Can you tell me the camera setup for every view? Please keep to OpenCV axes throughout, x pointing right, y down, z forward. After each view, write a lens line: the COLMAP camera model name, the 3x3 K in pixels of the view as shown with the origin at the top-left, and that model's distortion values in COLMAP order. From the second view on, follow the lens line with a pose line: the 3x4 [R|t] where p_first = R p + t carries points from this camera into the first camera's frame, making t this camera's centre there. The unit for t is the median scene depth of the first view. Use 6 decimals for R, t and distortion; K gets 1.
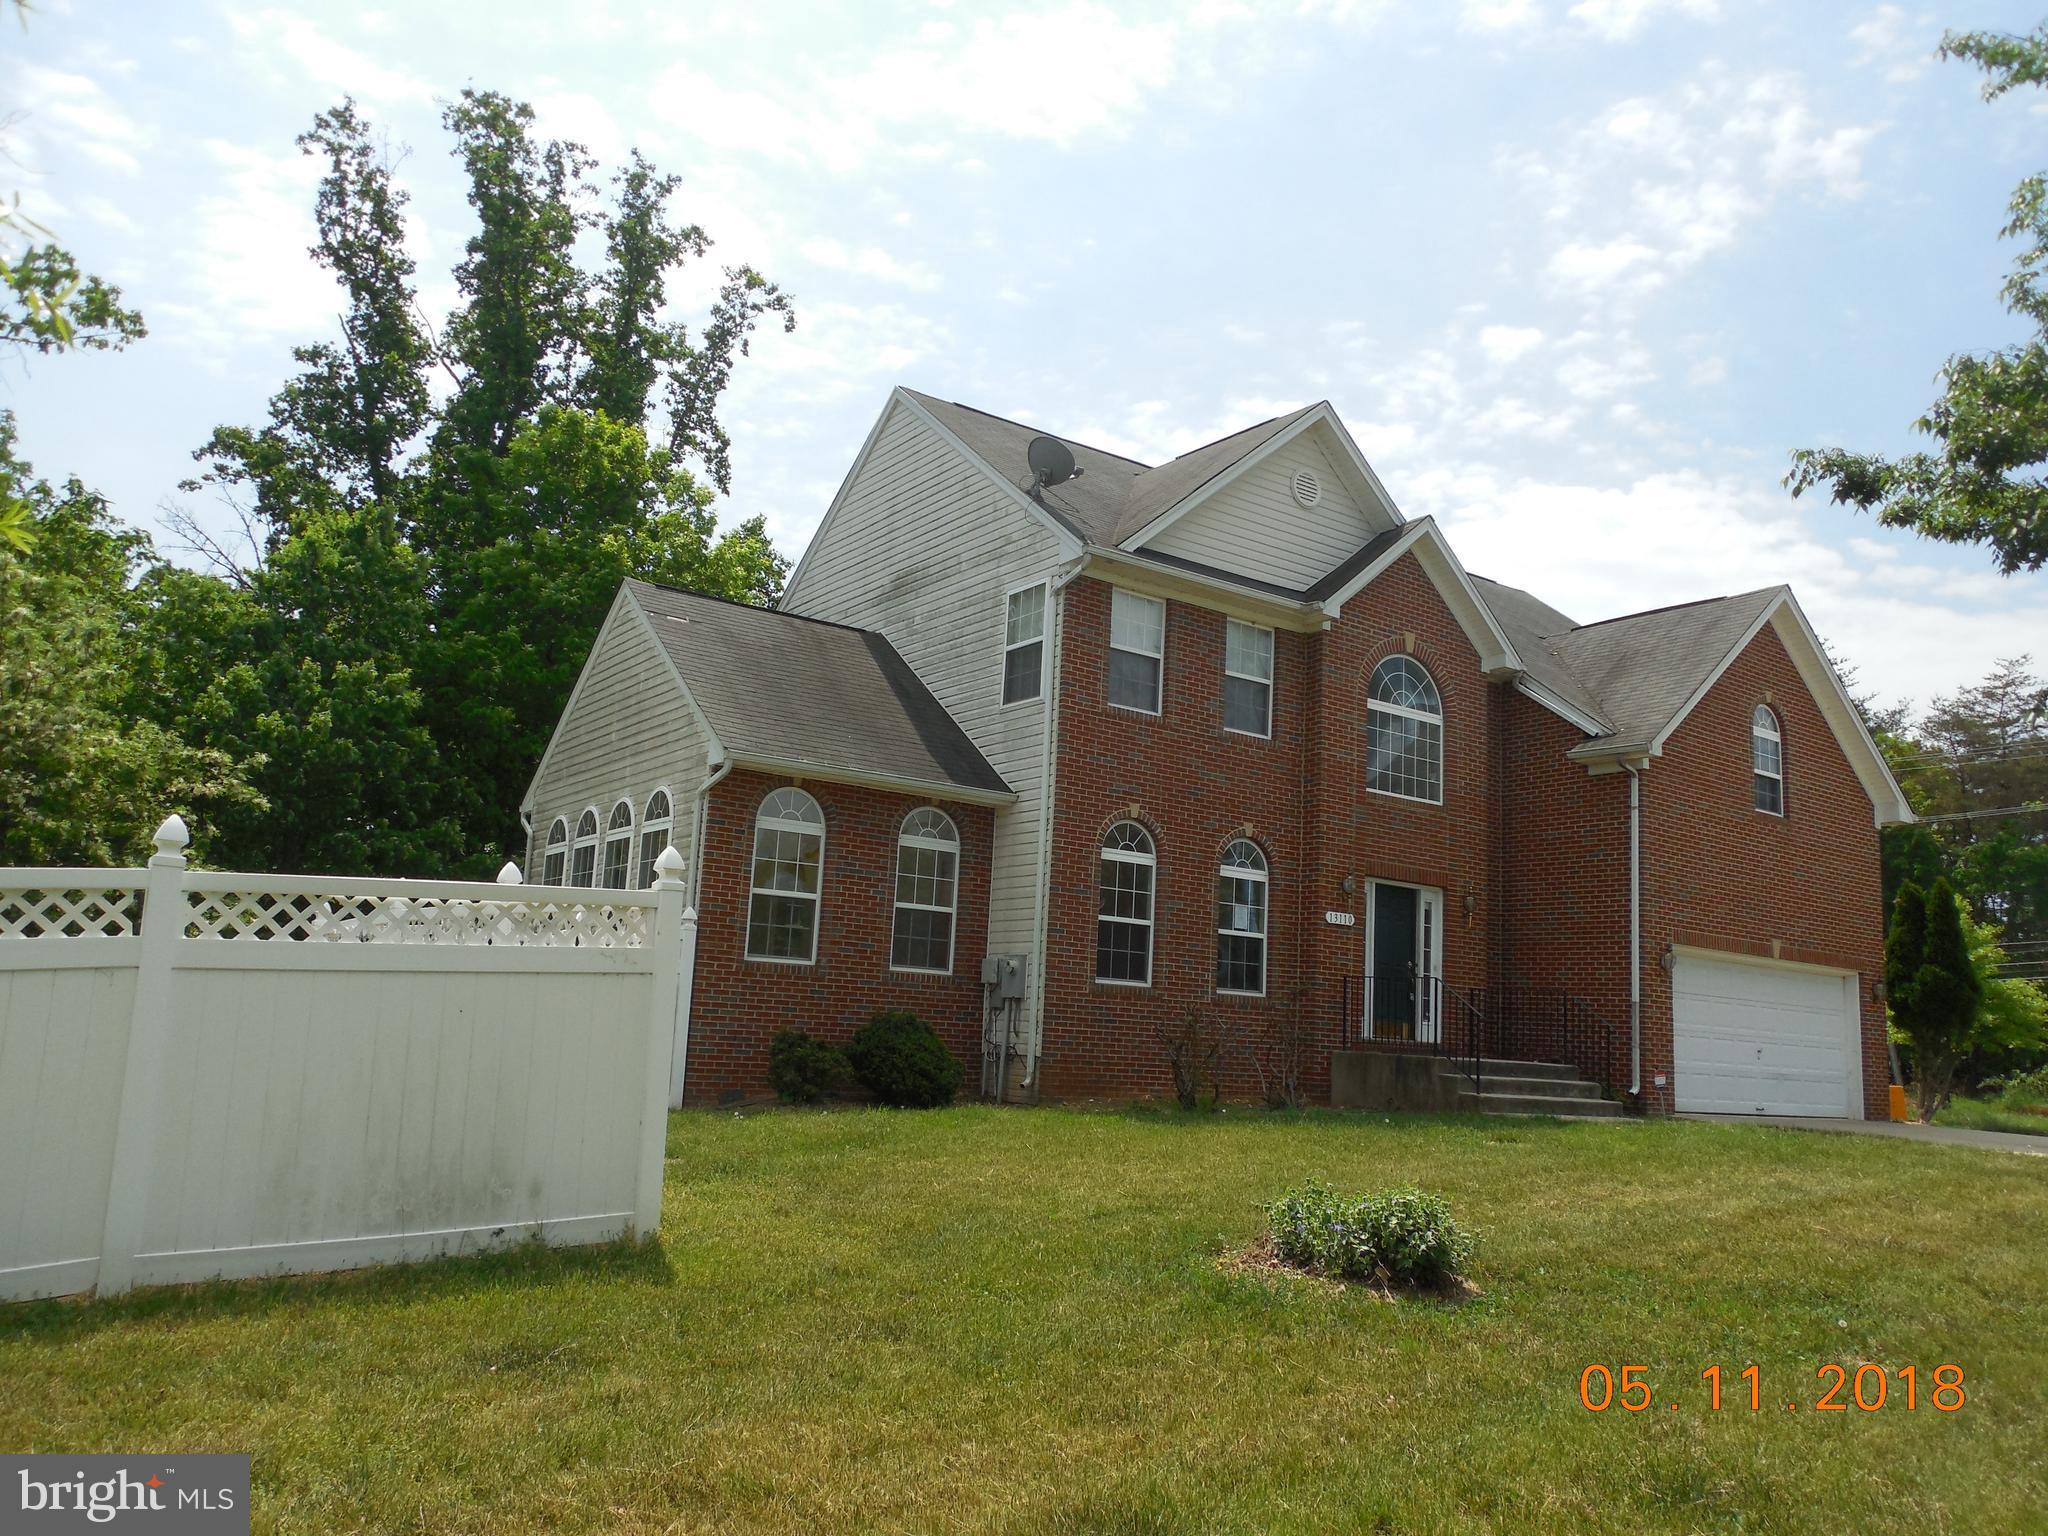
lens RADIAL K [[1533.6, 0, 1024.0], [0, 1533.6, 768.0], [0, 0, 1]] dist [-0.000779, -0.001026]
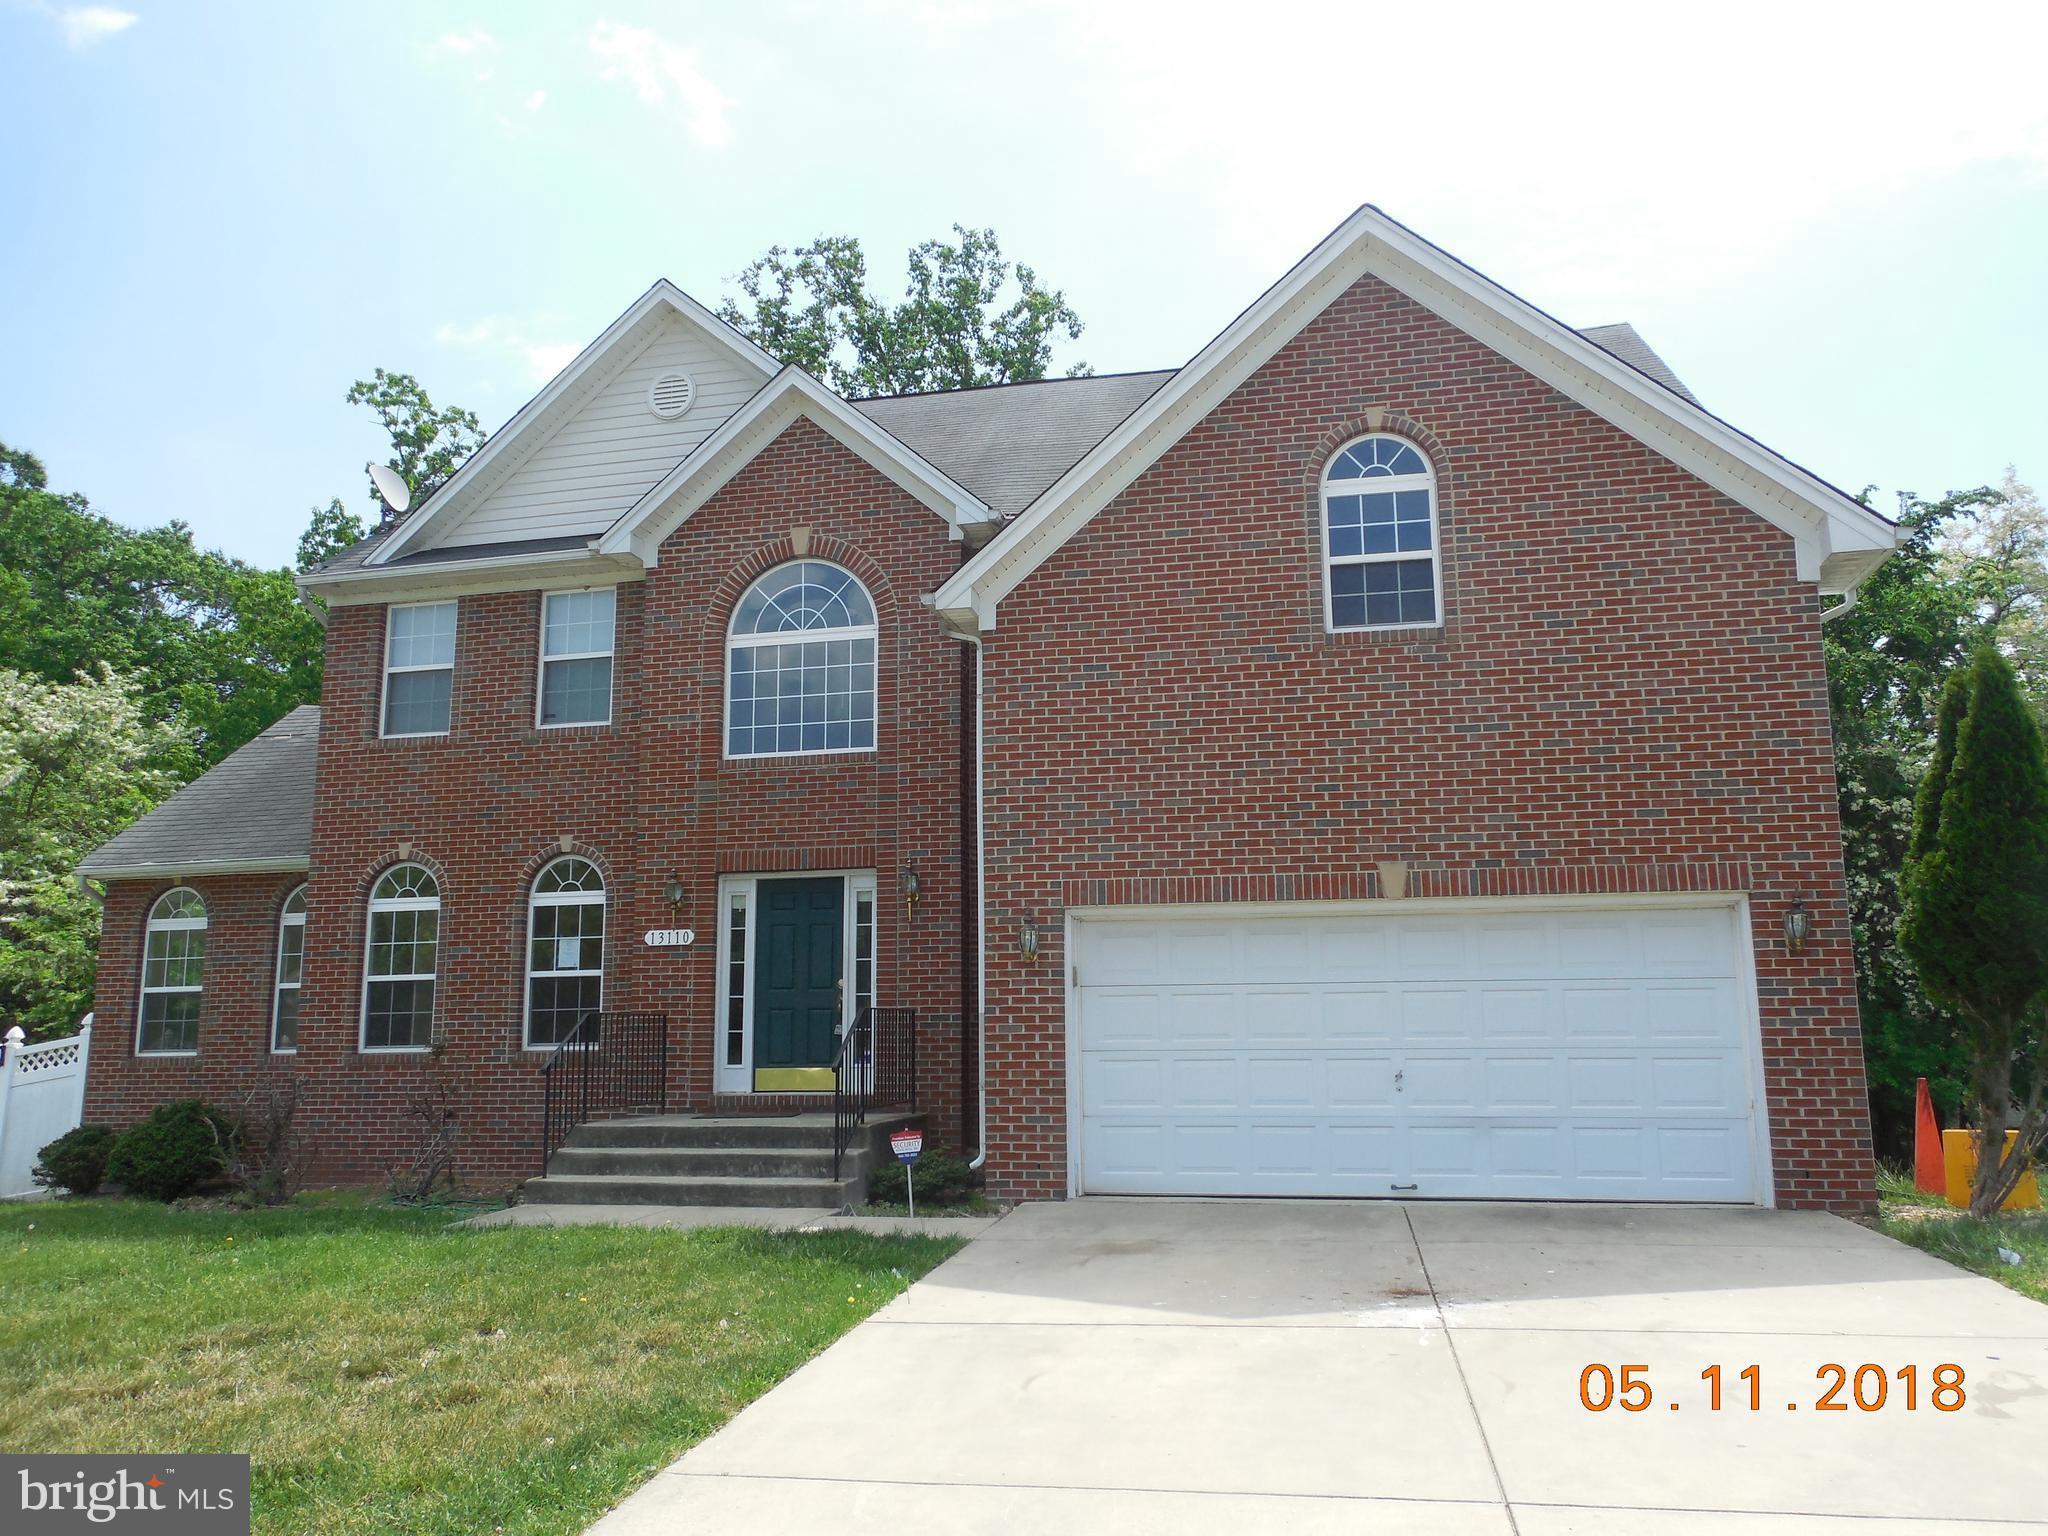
lens RADIAL K [[1580.3, 0, 1024.0], [0, 1580.3, 768.0], [0, 0, 1]] dist [0.001212, -0.003663]
pose [[0.657495, -0.197115, -0.727218, 0.895773], [0.173616, 0.978835, -0.108346, 0.129979], [0.733183, -0.055020, 0.677802, 0.601323]]
